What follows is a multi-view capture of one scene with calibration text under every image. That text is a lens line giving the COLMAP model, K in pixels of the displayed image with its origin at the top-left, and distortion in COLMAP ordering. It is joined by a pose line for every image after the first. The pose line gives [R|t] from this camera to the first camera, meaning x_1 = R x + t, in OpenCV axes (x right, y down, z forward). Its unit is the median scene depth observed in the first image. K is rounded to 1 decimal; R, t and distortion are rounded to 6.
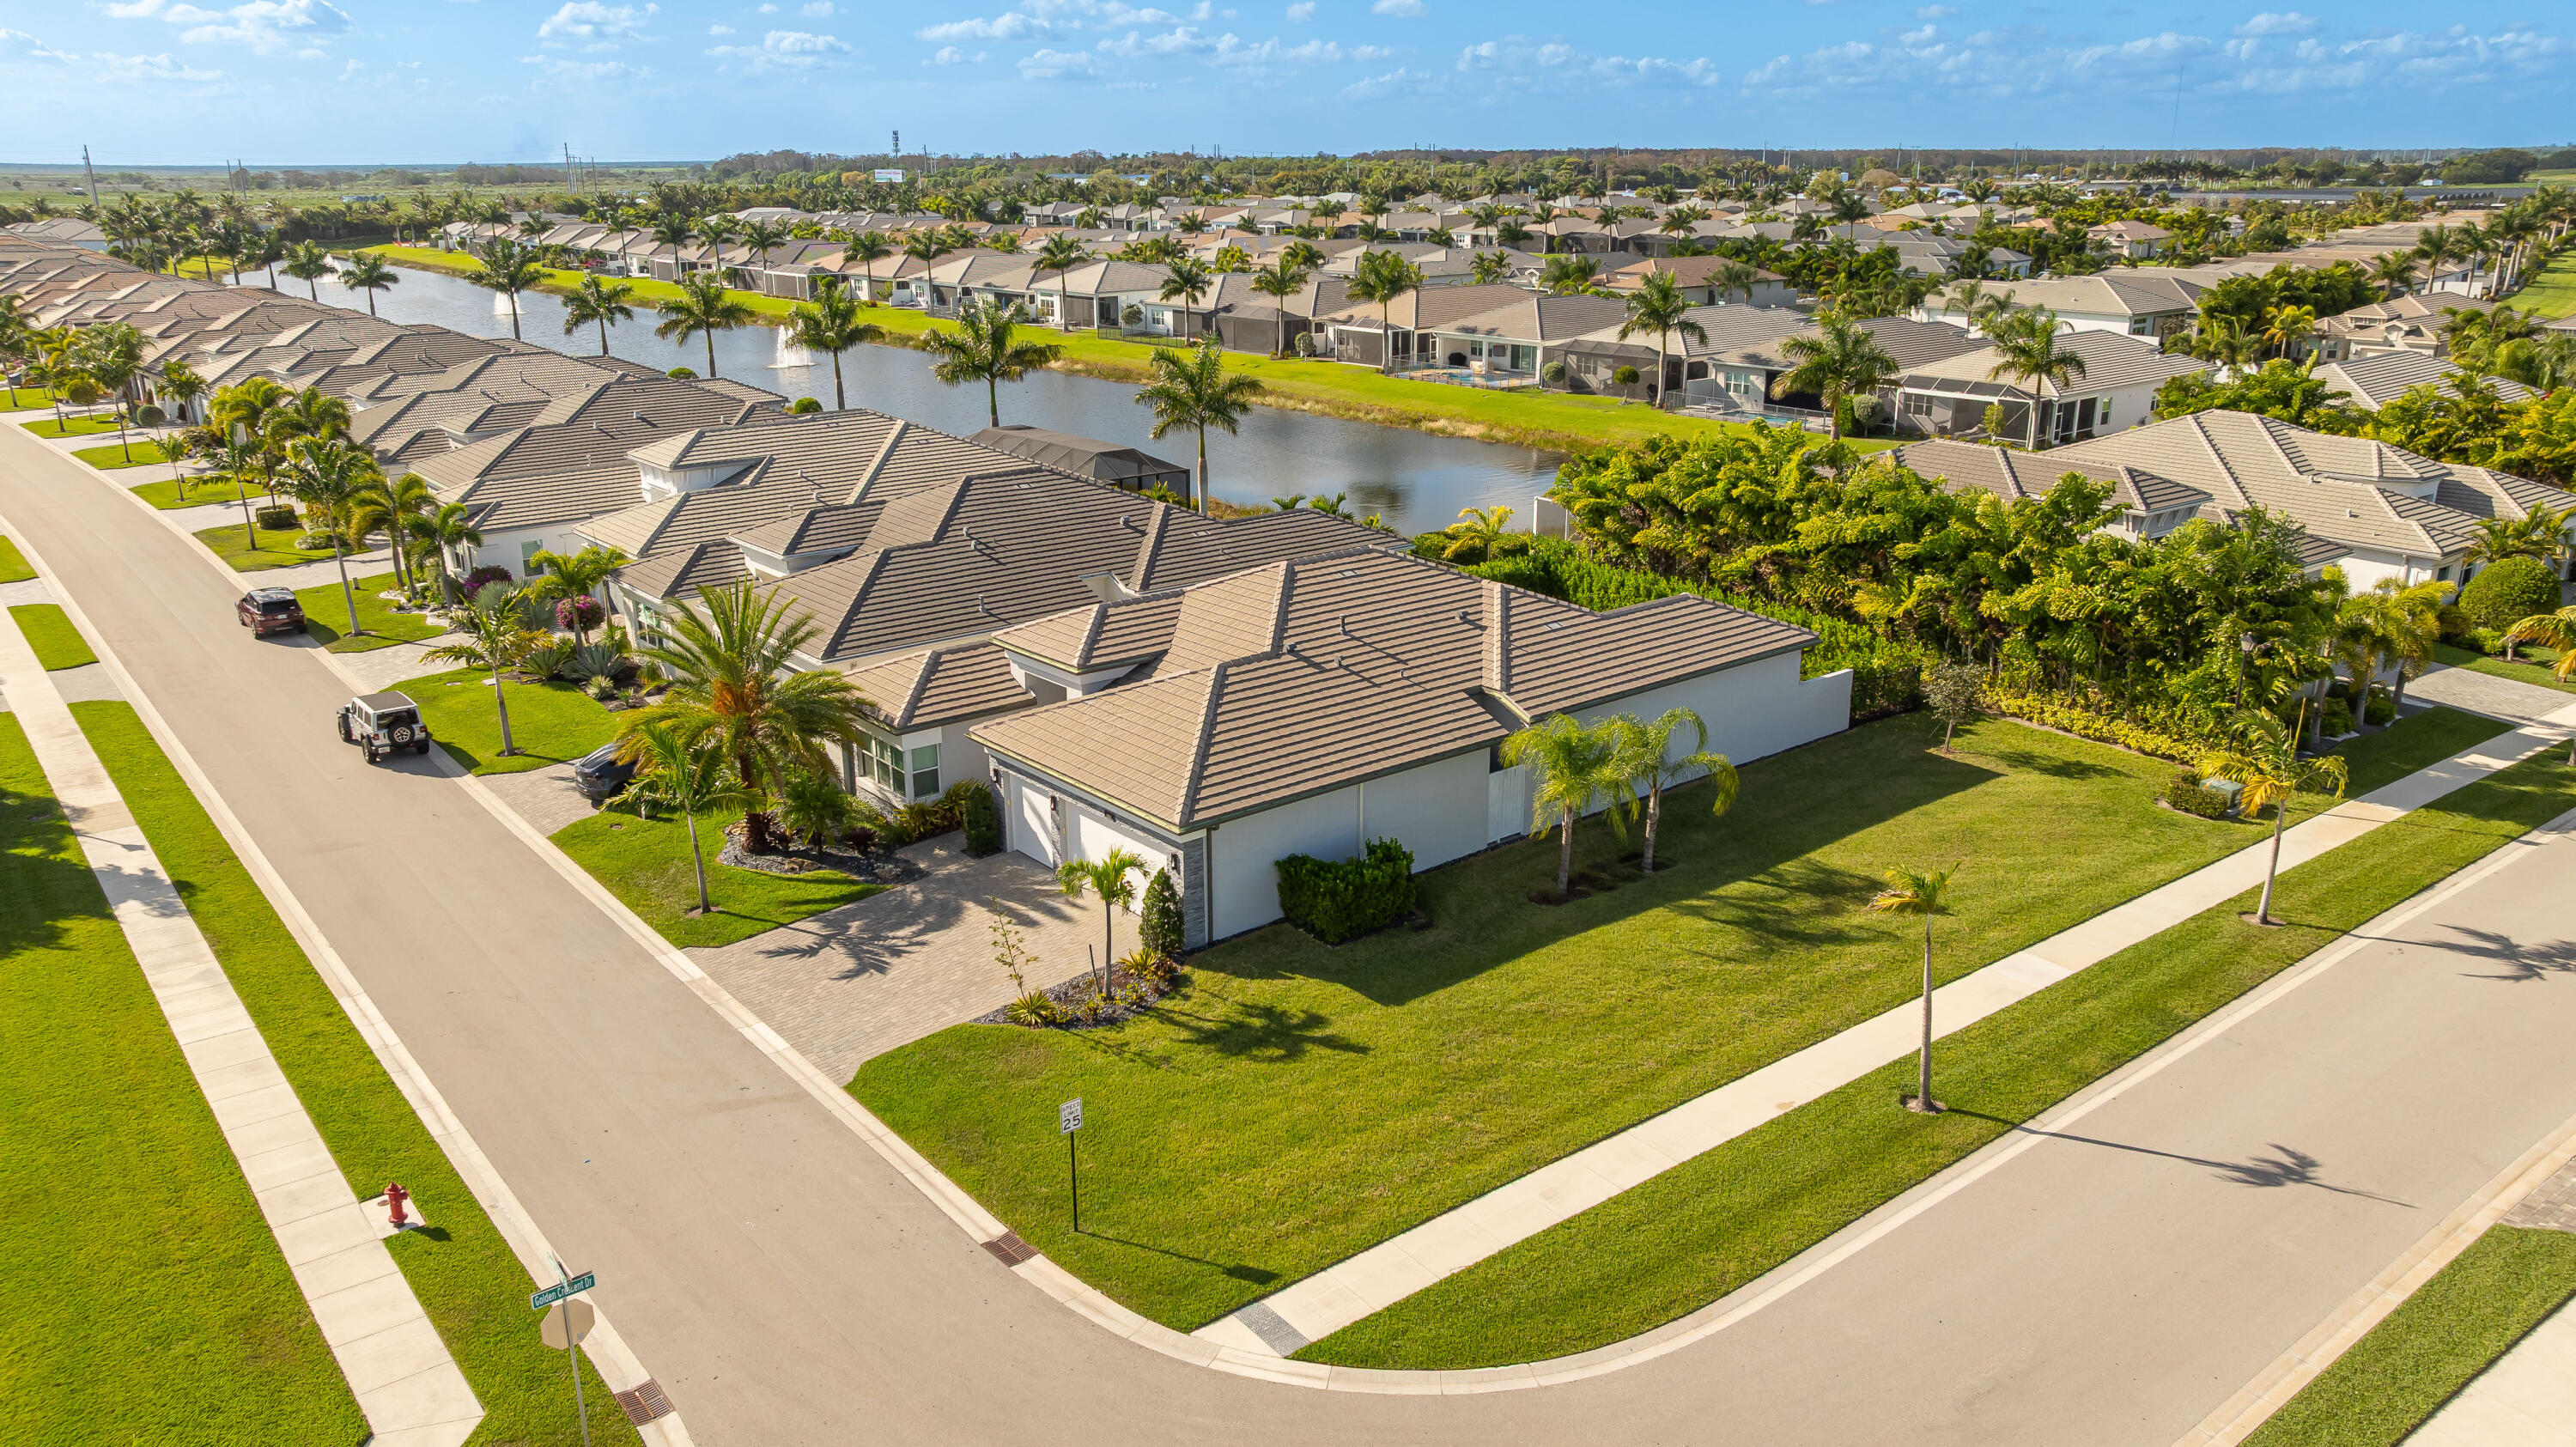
lens RADIAL K [[1809.0, 0, 1288.0], [0, 1809.0, 723.5], [0, 0, 1]] dist [-0.035674, 0.037000]
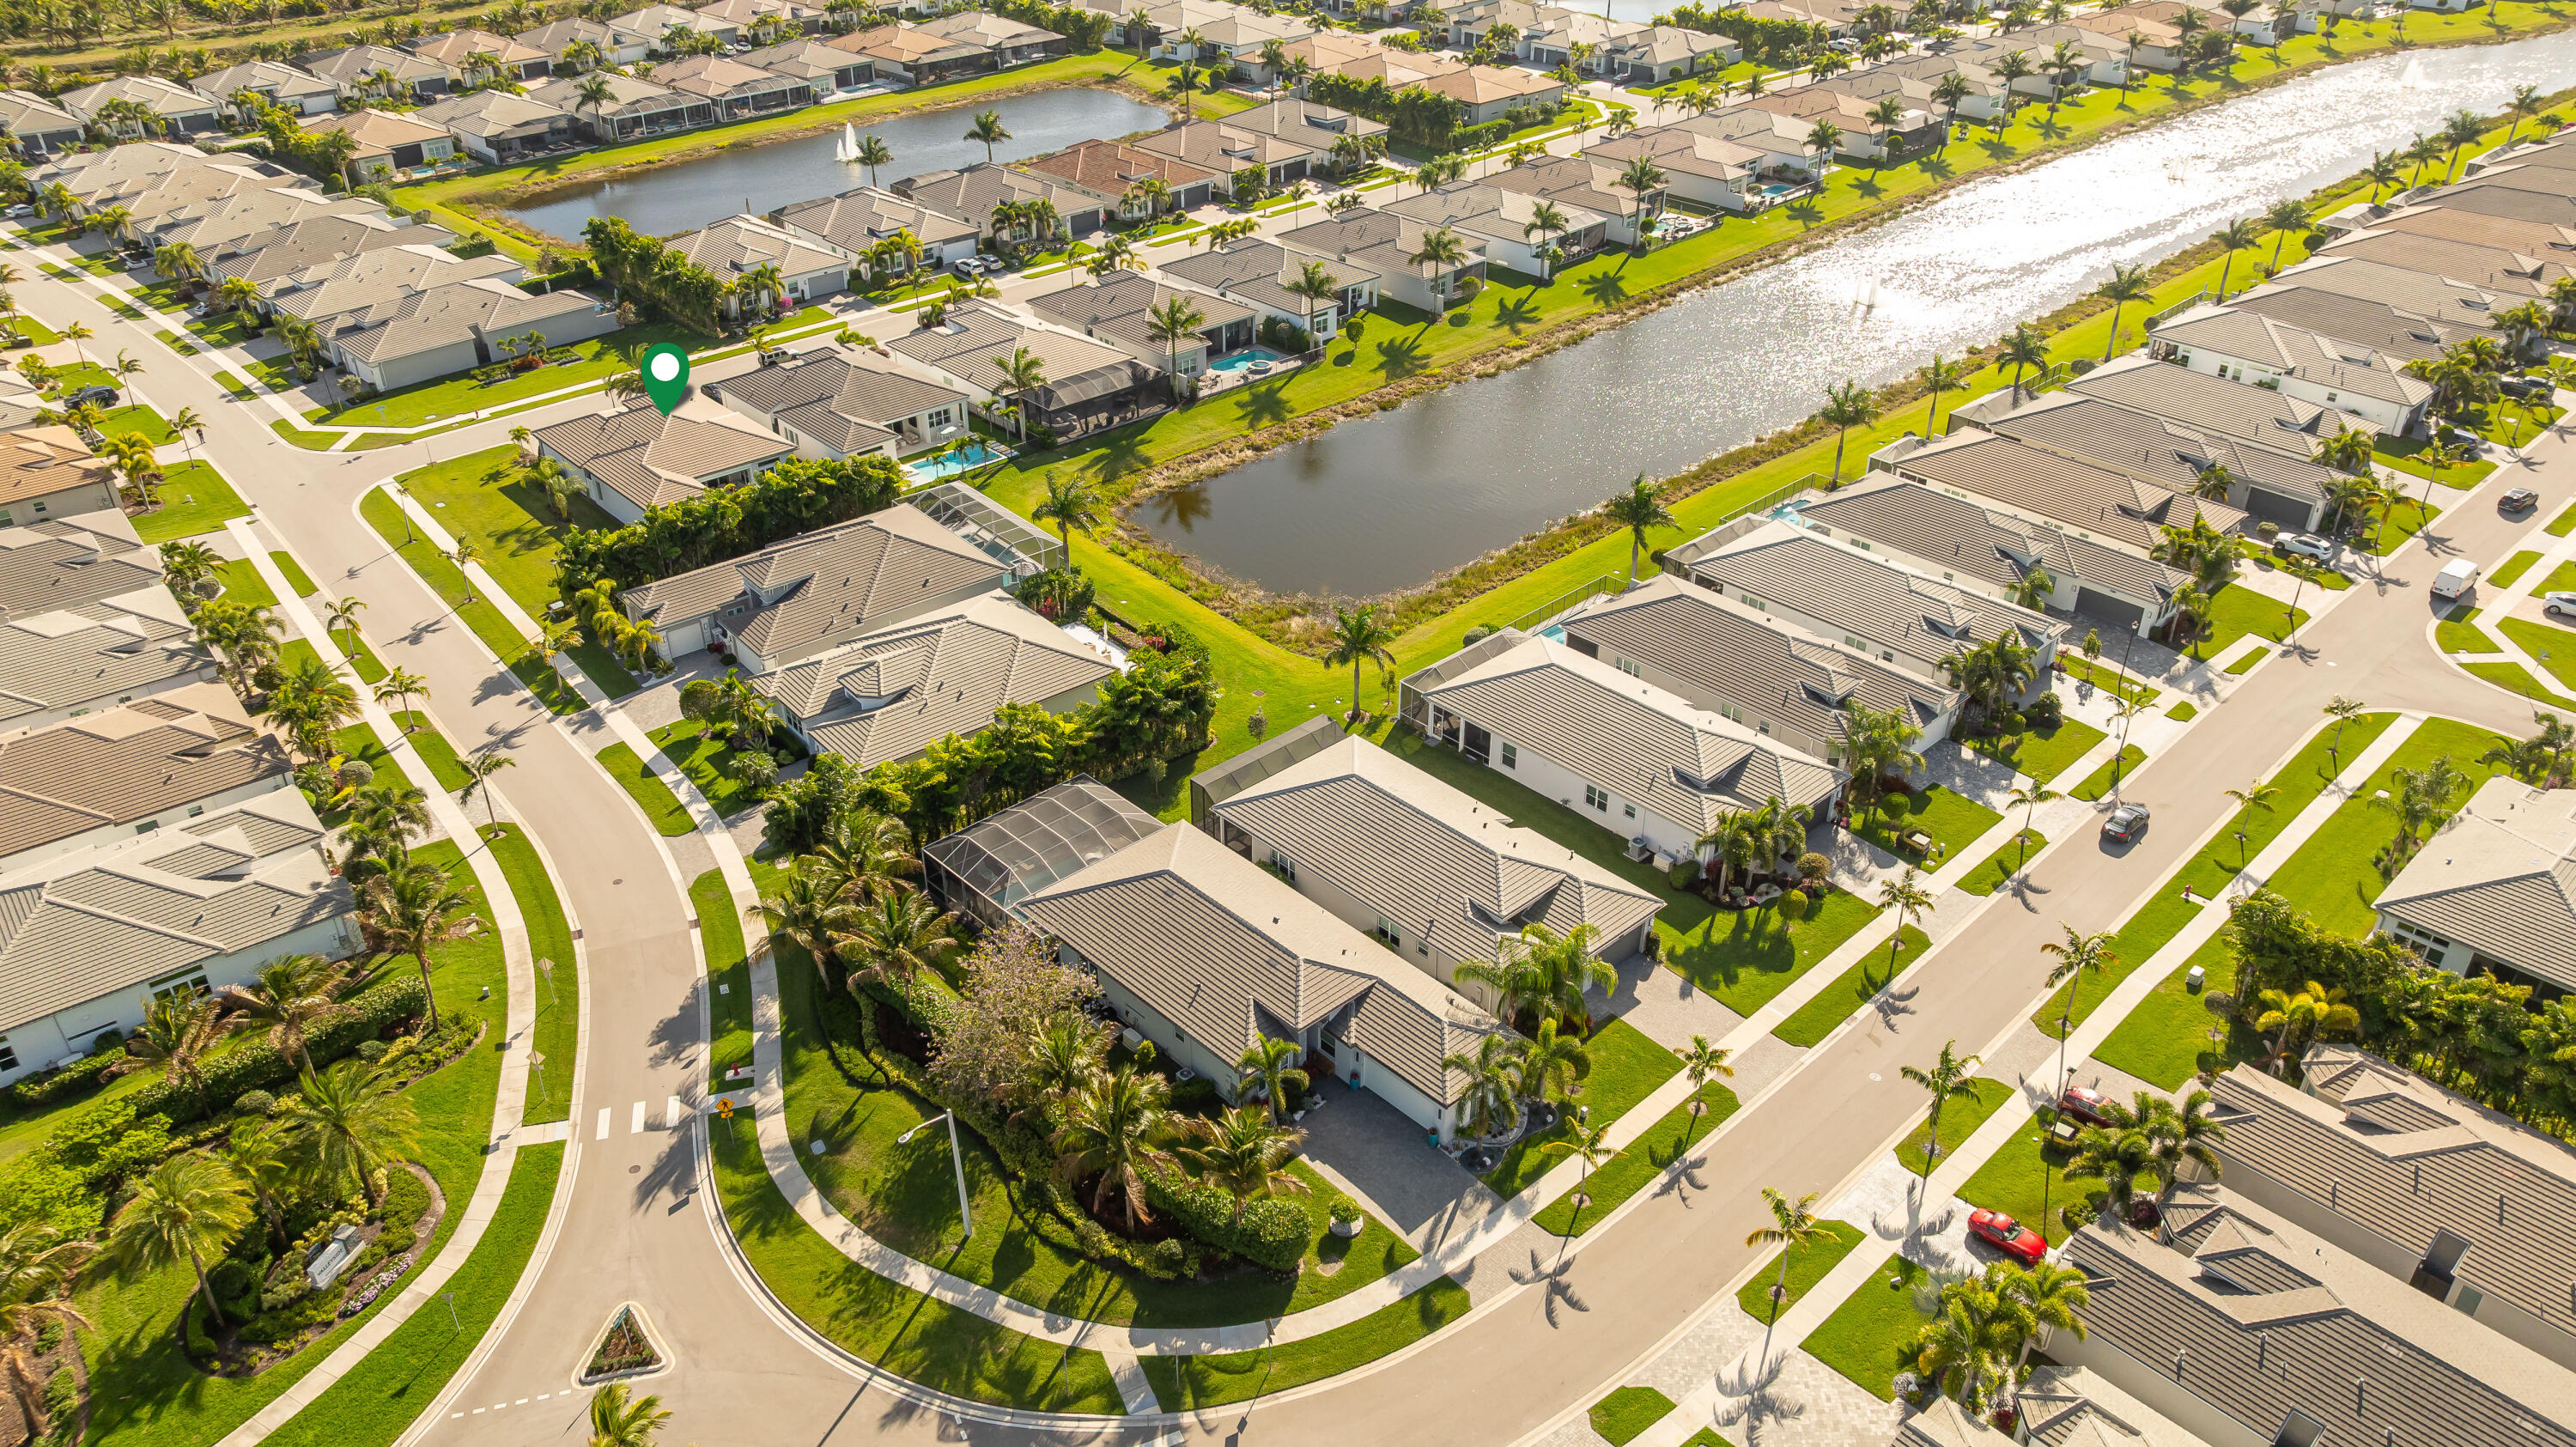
lens RADIAL K [[1809.0, 0, 1288.0], [0, 1809.0, 723.5], [0, 0, 1]] dist [-0.035674, 0.037000]
pose [[0.047402, 0.520368, -0.852625, 3.179501], [-0.300221, 0.821540, 0.484706, -1.567140], [0.952691, 0.233000, 0.195168, 1.660647]]
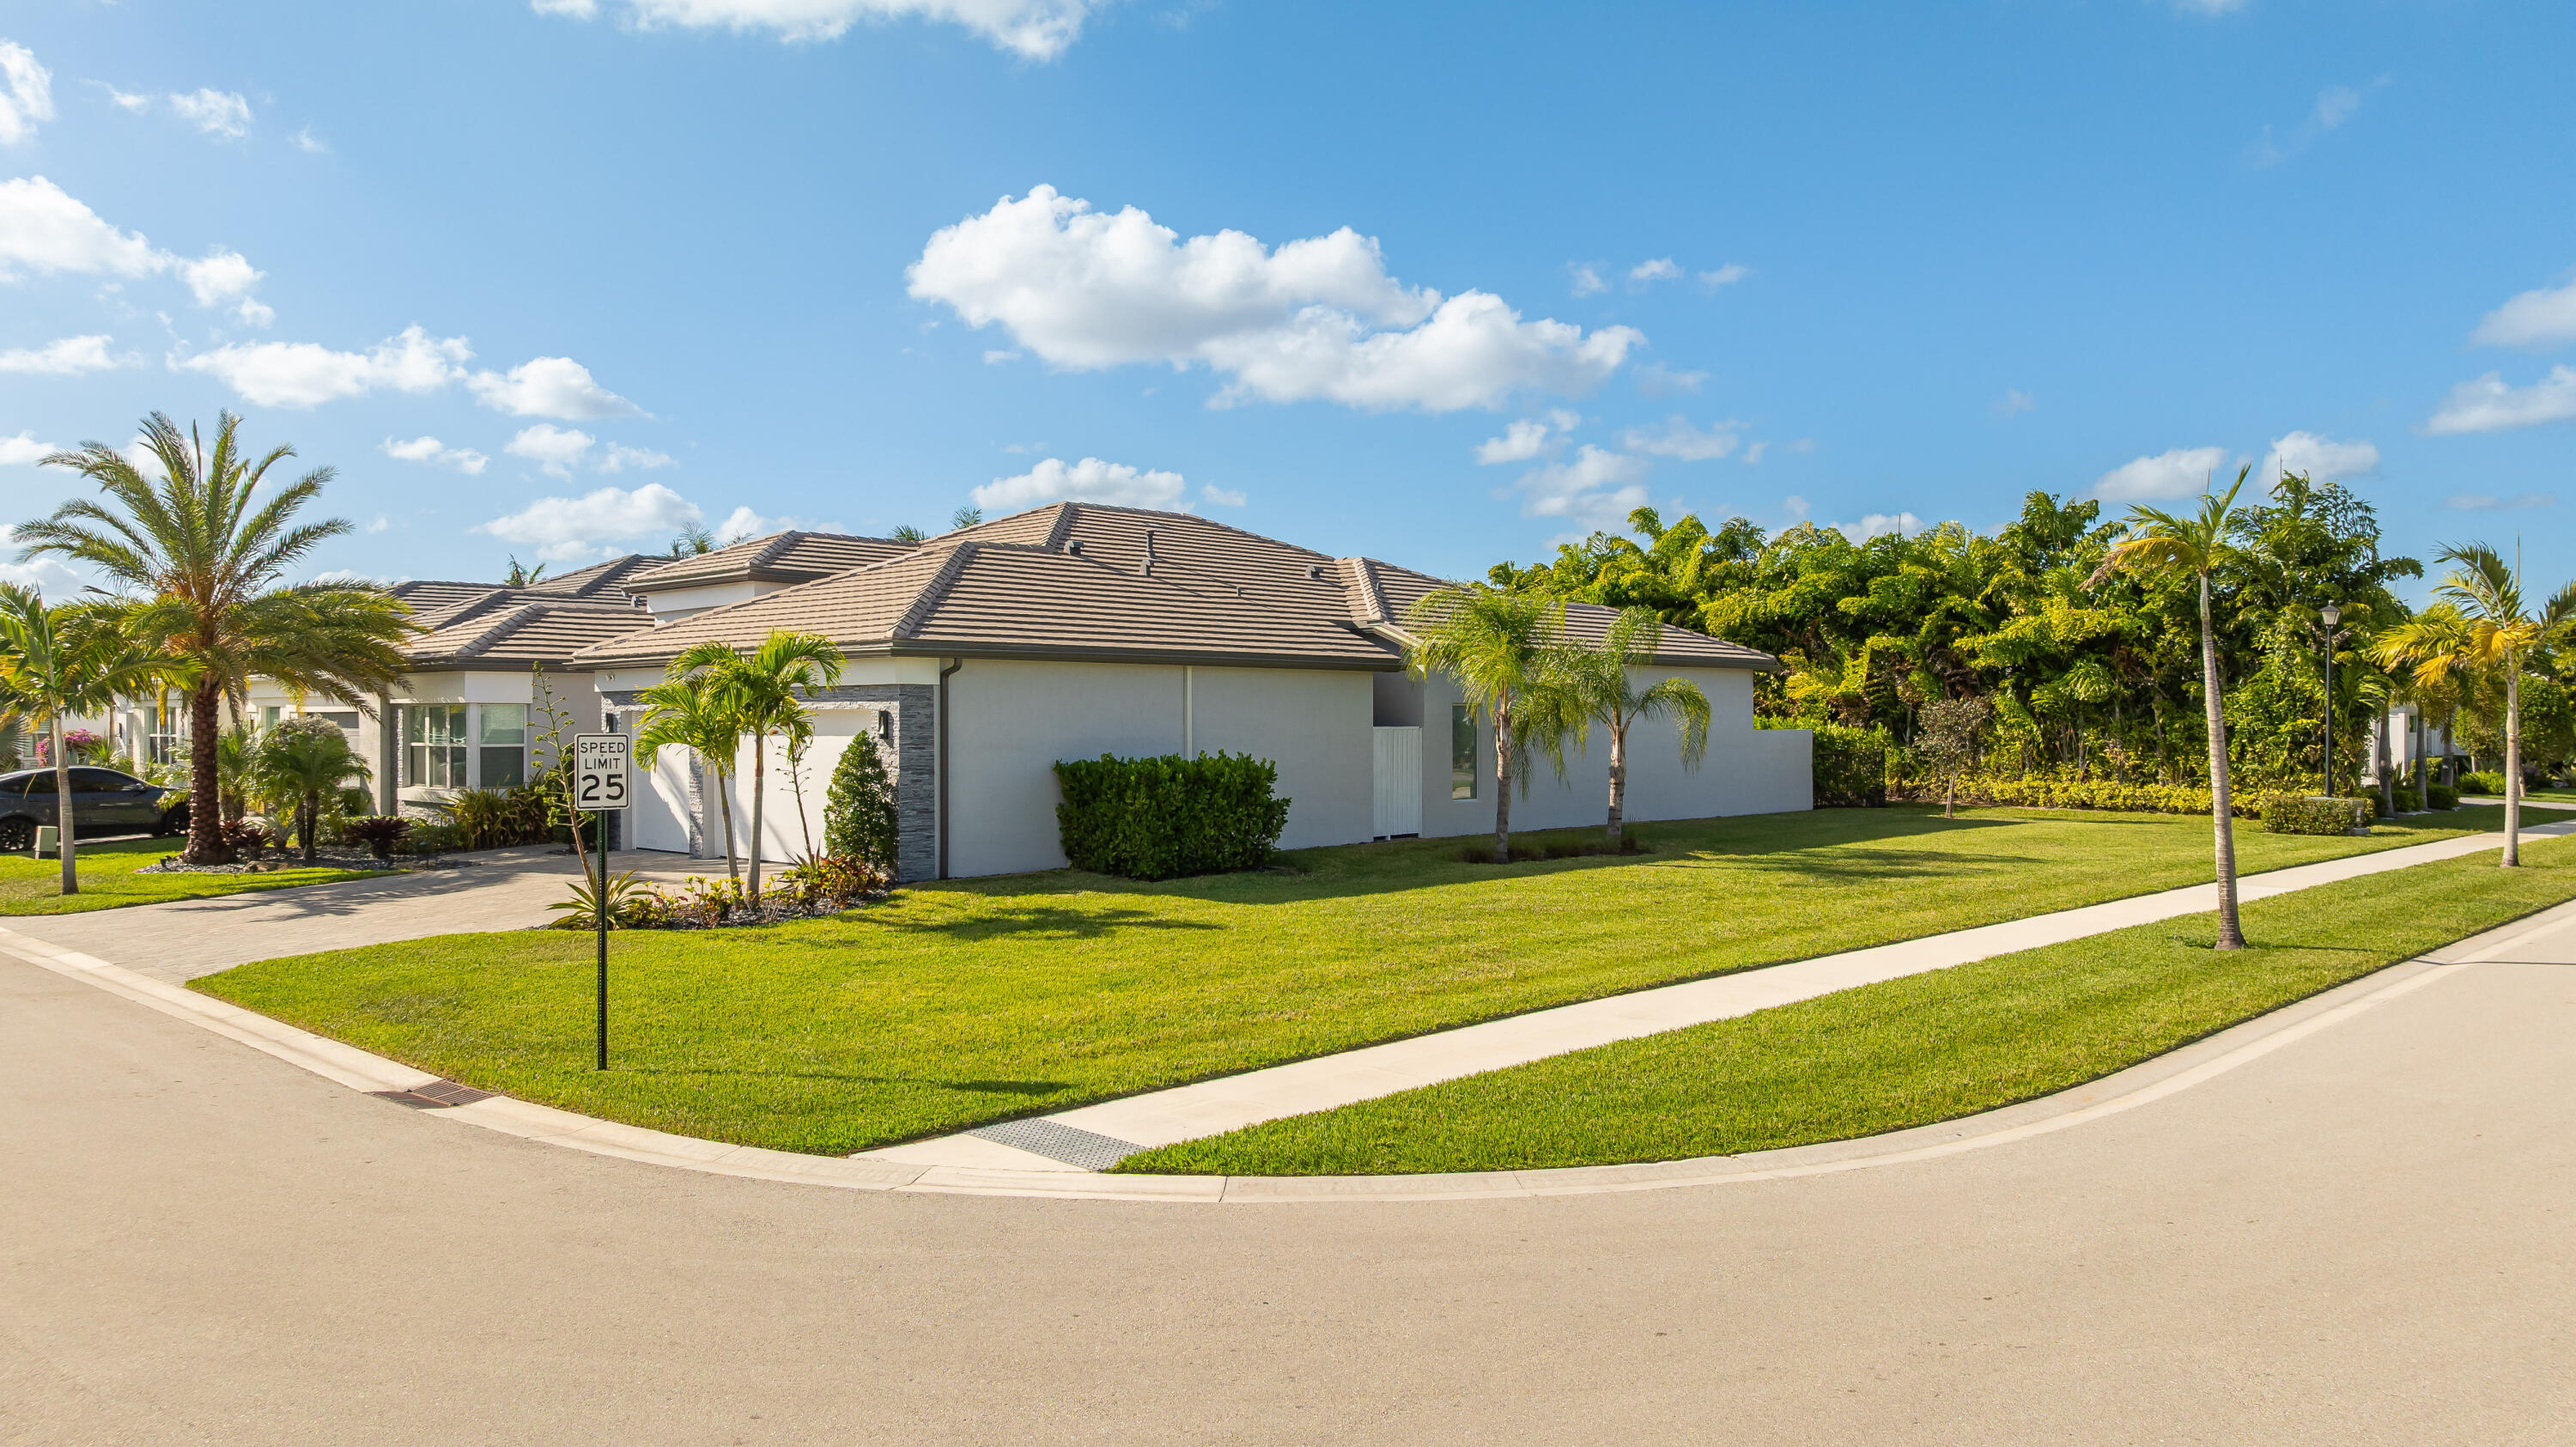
lens RADIAL K [[1809.0, 0, 1288.0], [0, 1809.0, 723.5], [0, 0, 1]] dist [-0.035674, 0.037000]
pose [[0.991412, 0.003177, 0.130734, -0.007533], [0.035927, 0.954620, -0.295652, 0.220220], [-0.125741, 0.297810, 0.946308, 0.361647]]
